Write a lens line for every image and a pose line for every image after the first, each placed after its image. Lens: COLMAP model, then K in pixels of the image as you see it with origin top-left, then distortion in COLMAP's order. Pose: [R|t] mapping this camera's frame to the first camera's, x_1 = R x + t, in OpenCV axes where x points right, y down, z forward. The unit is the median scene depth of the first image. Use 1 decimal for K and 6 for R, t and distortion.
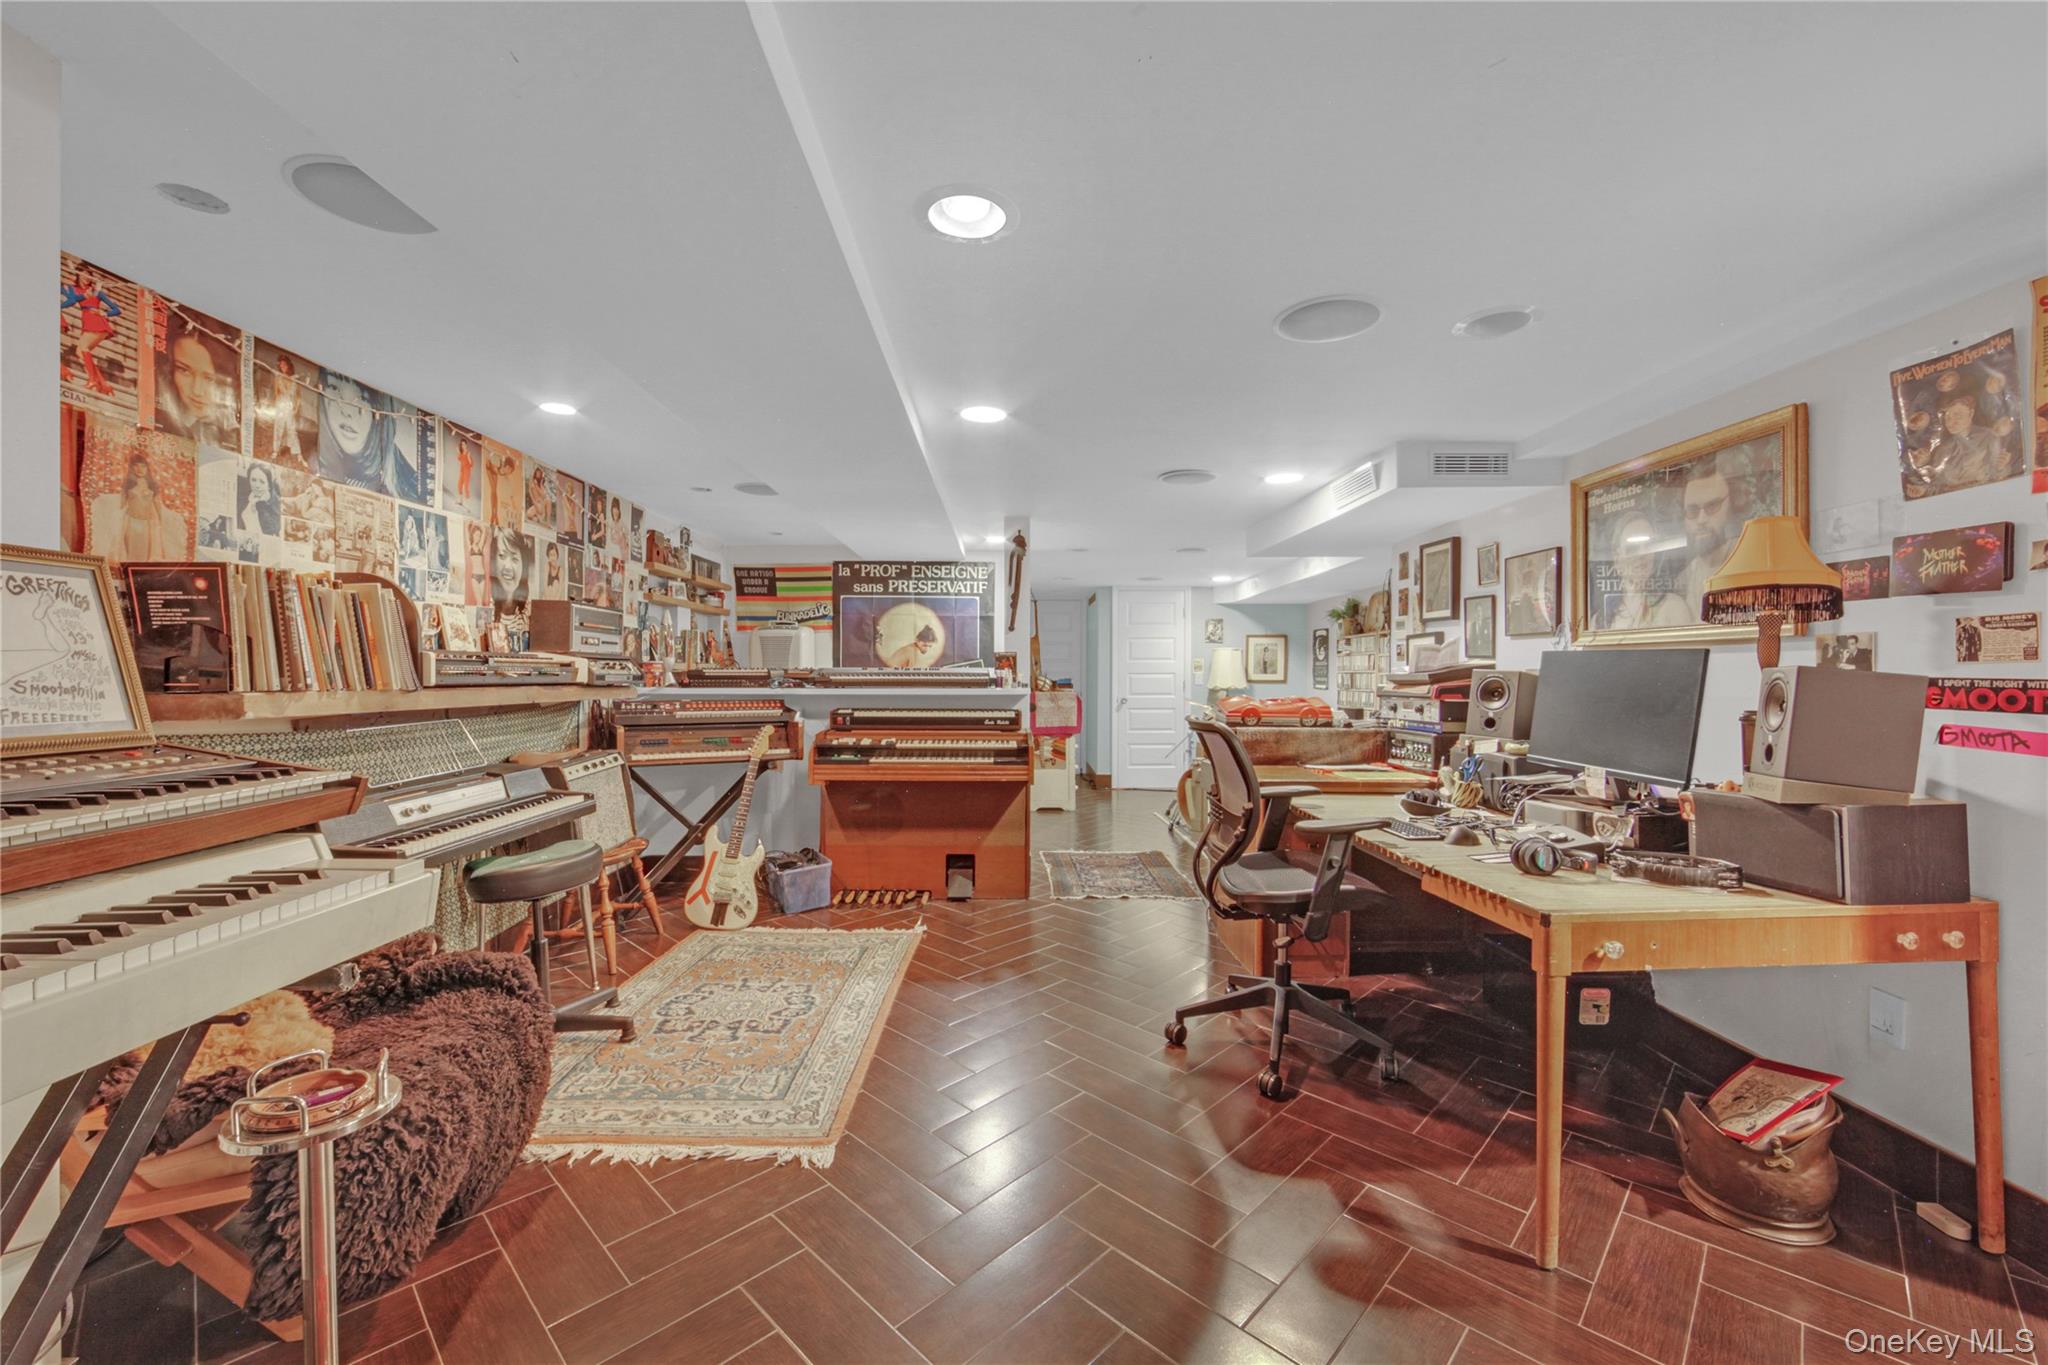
lens RADIAL K [[816.0, 0, 1004.8], [0, 816.0, 676.6], [0, 0, 1]] dist [-0.010801, 0.000646]
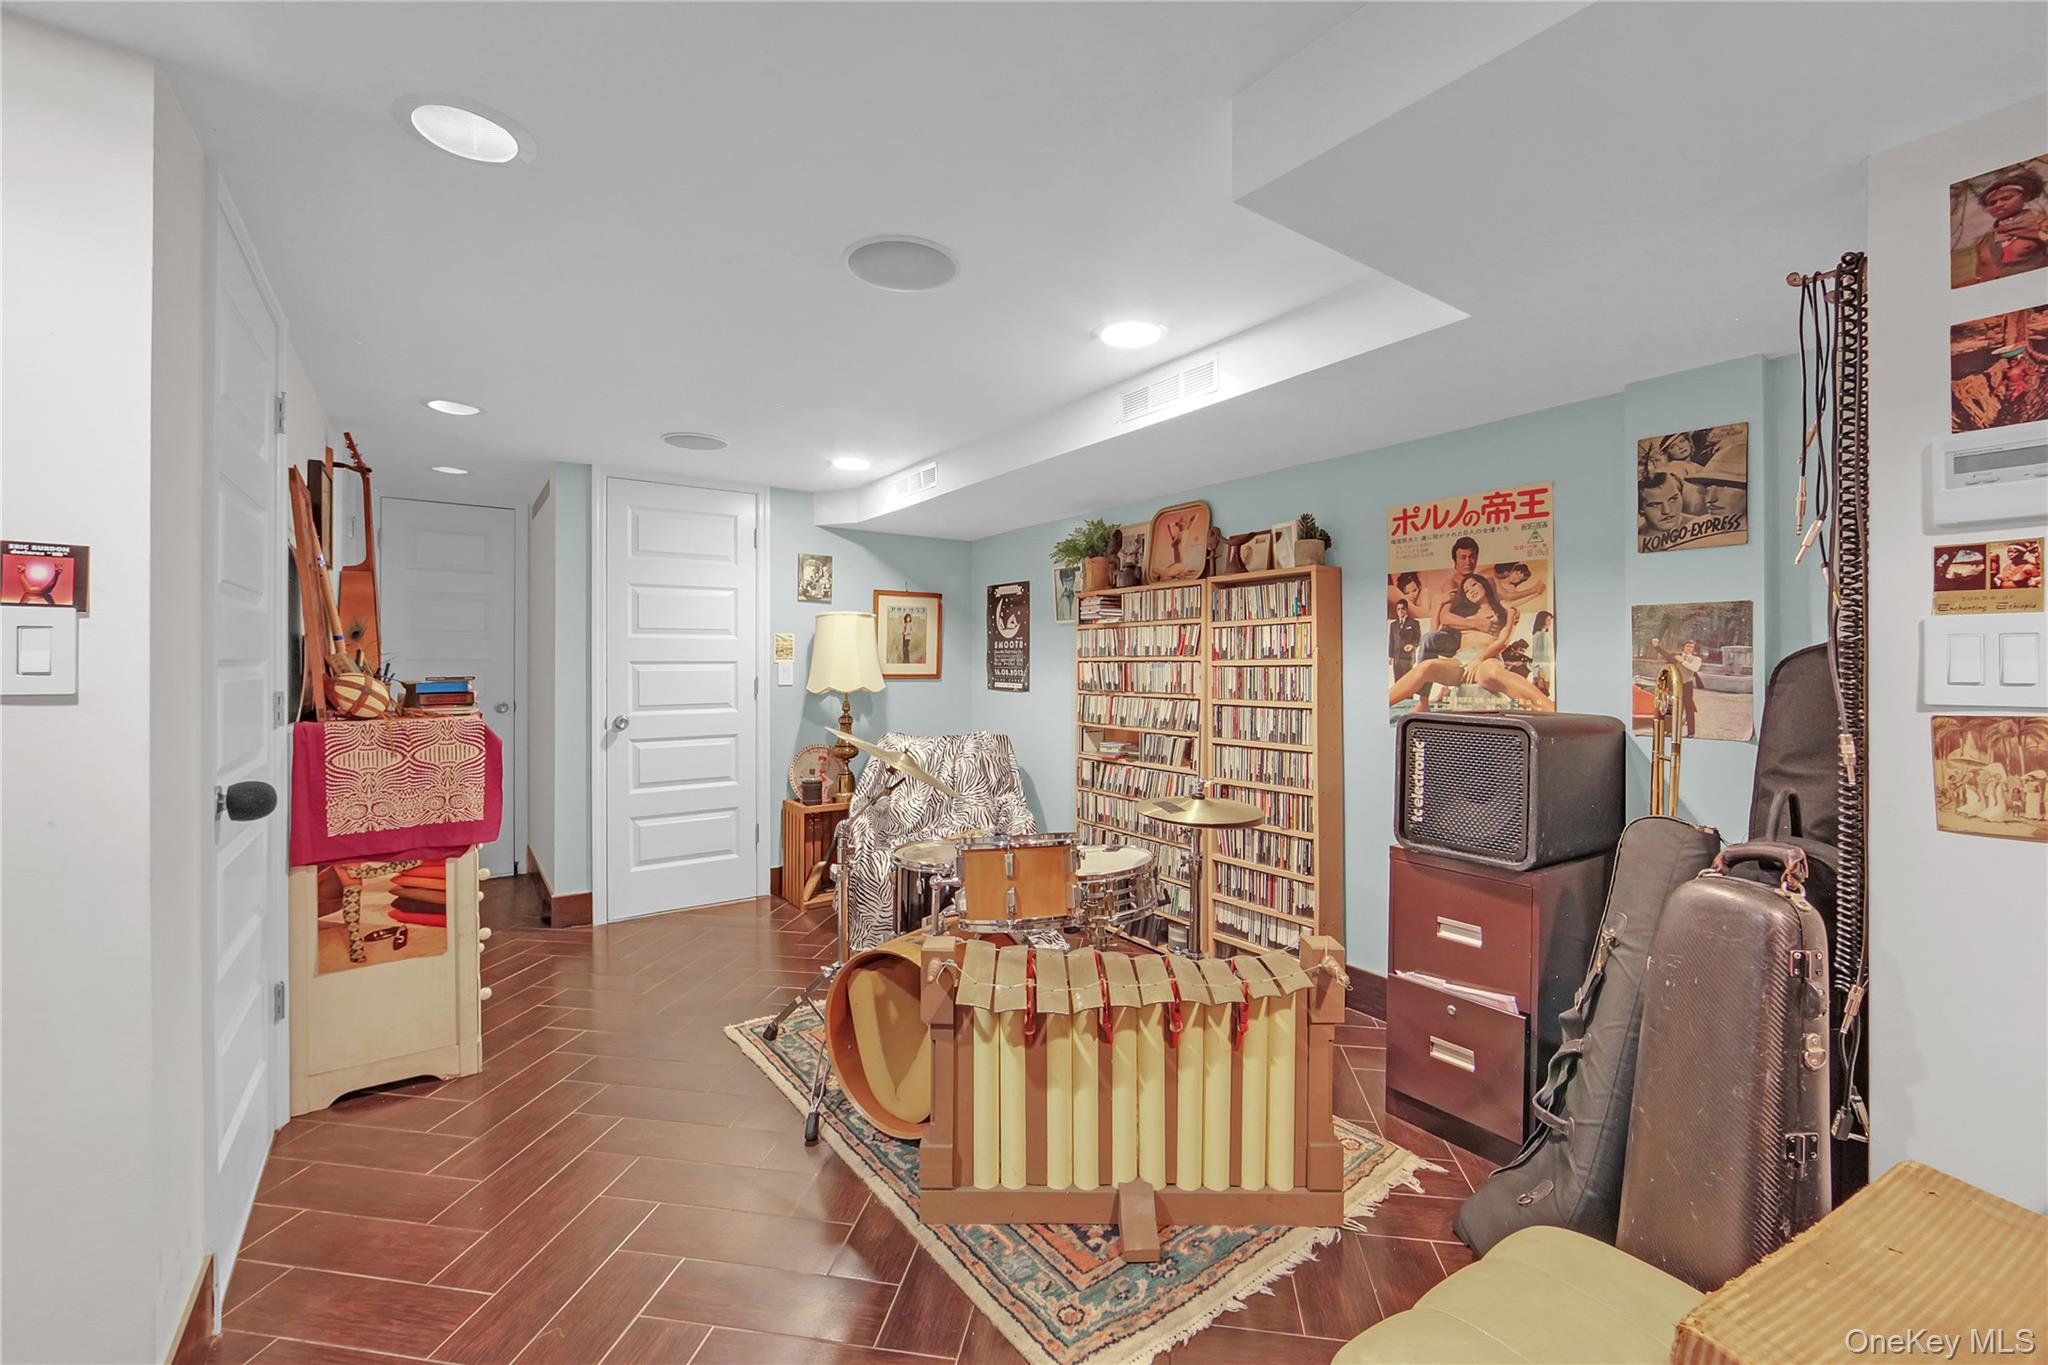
lens RADIAL K [[816.0, 0, 1032.8], [0, 816.0, 667.0], [0, 0, 1]] dist [-0.010801, 0.000646]
pose [[0.798333, -0.005273, 0.602194, 0.115952], [0.004921, 0.999985, 0.002232, -0.003233], [-0.602196, 0.001182, 0.798347, 1.022496]]
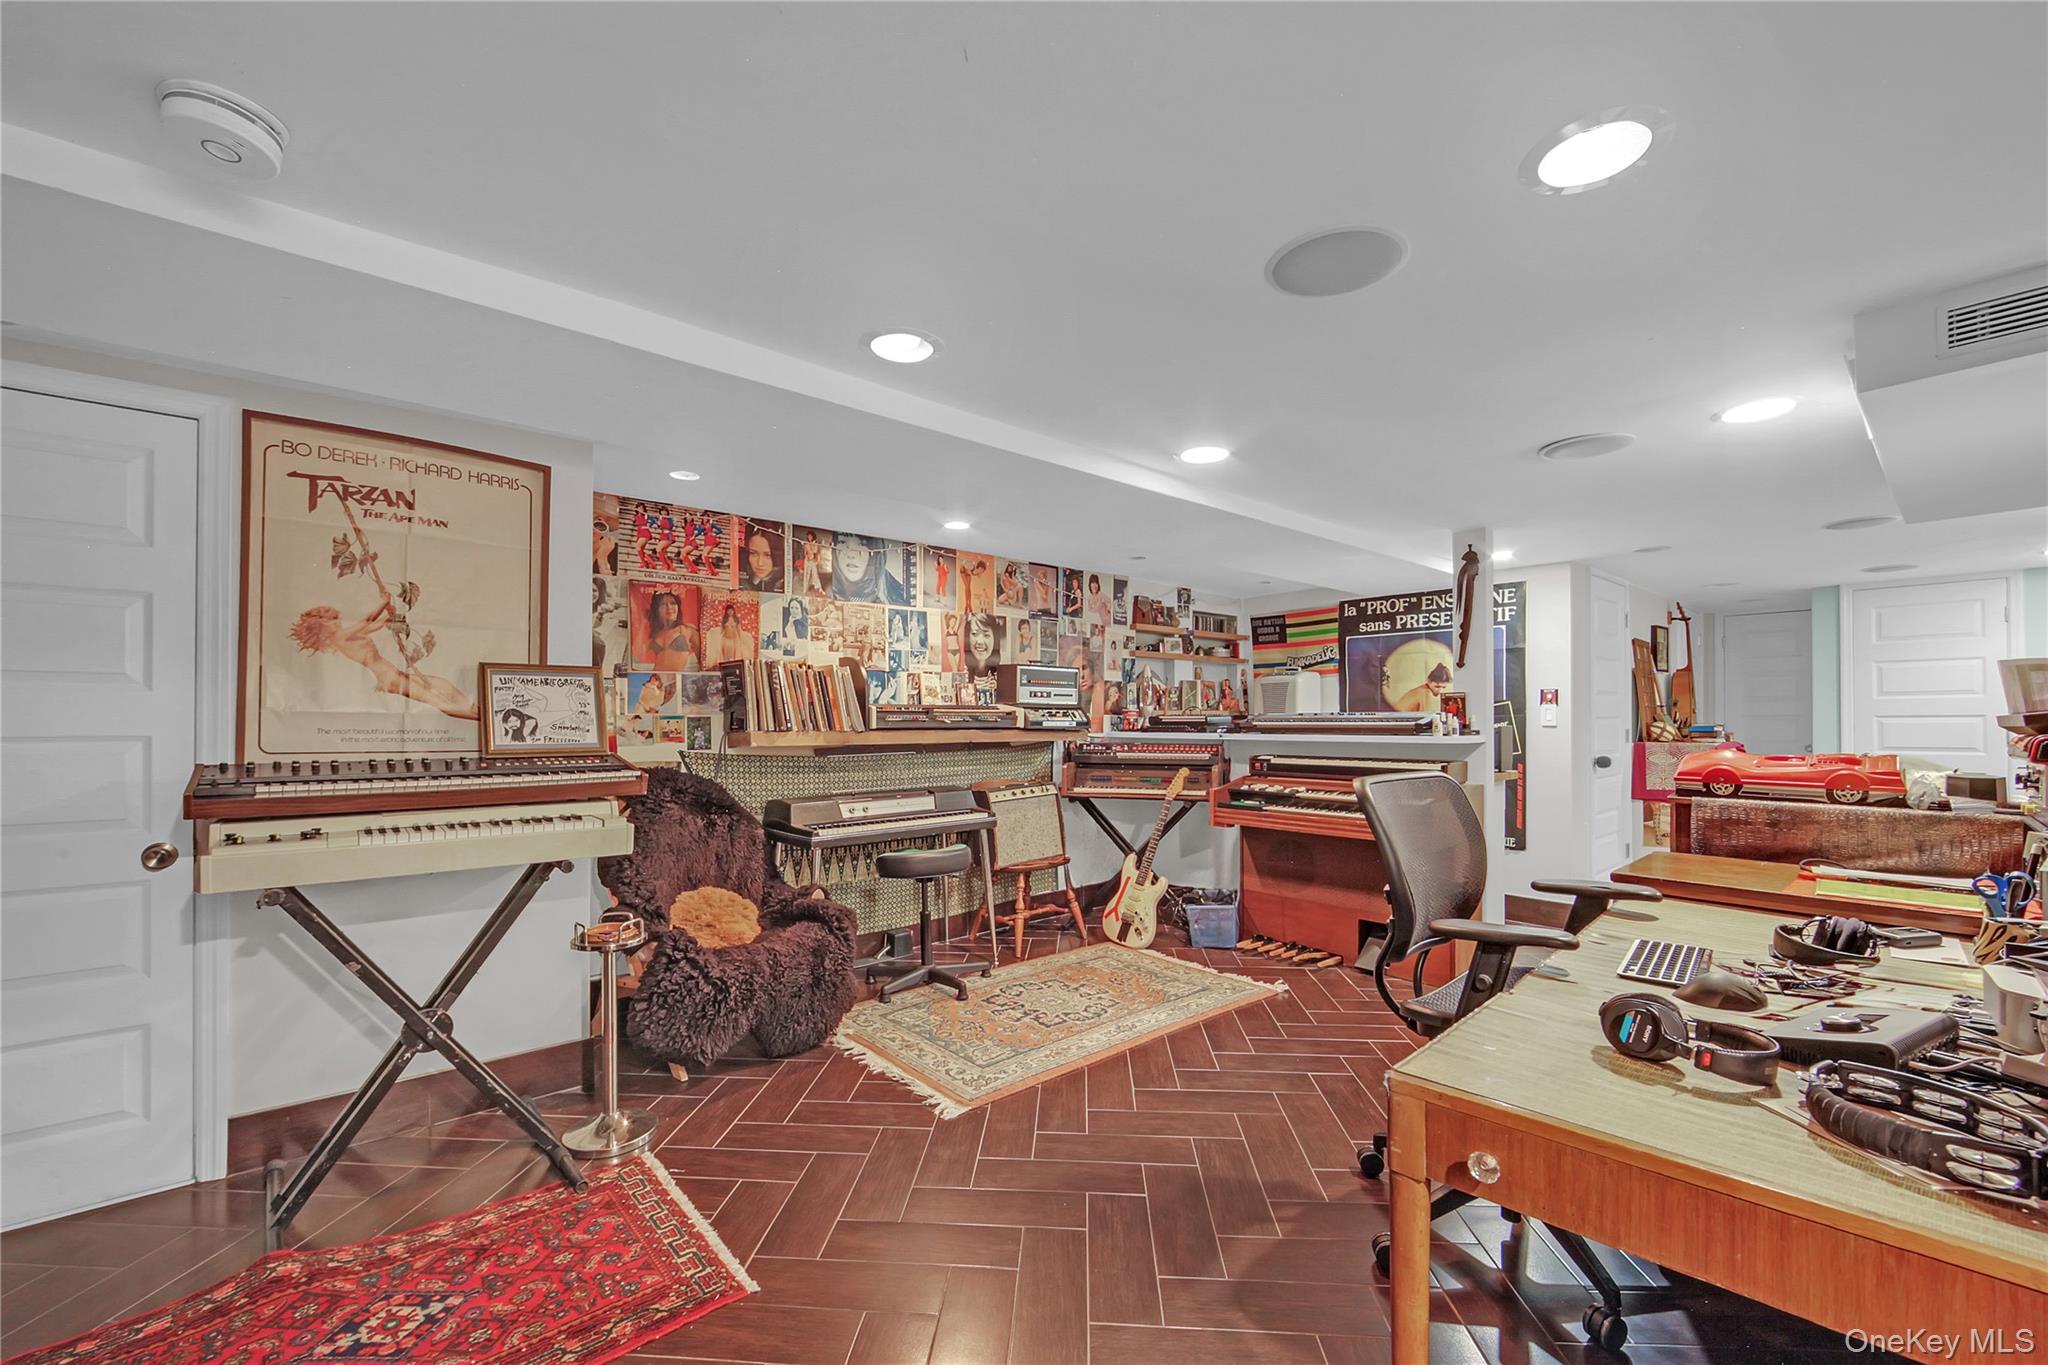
lens RADIAL K [[816.0, 0, 1011.5], [0, 816.0, 713.6], [0, 0, 1]] dist [-0.010801, 0.000646]
pose [[0.650730, -0.009437, -0.759251, 0.384875], [0.000791, 0.999931, -0.011750, 0.000880], [0.759309, 0.007045, 0.650692, 0.129420]]
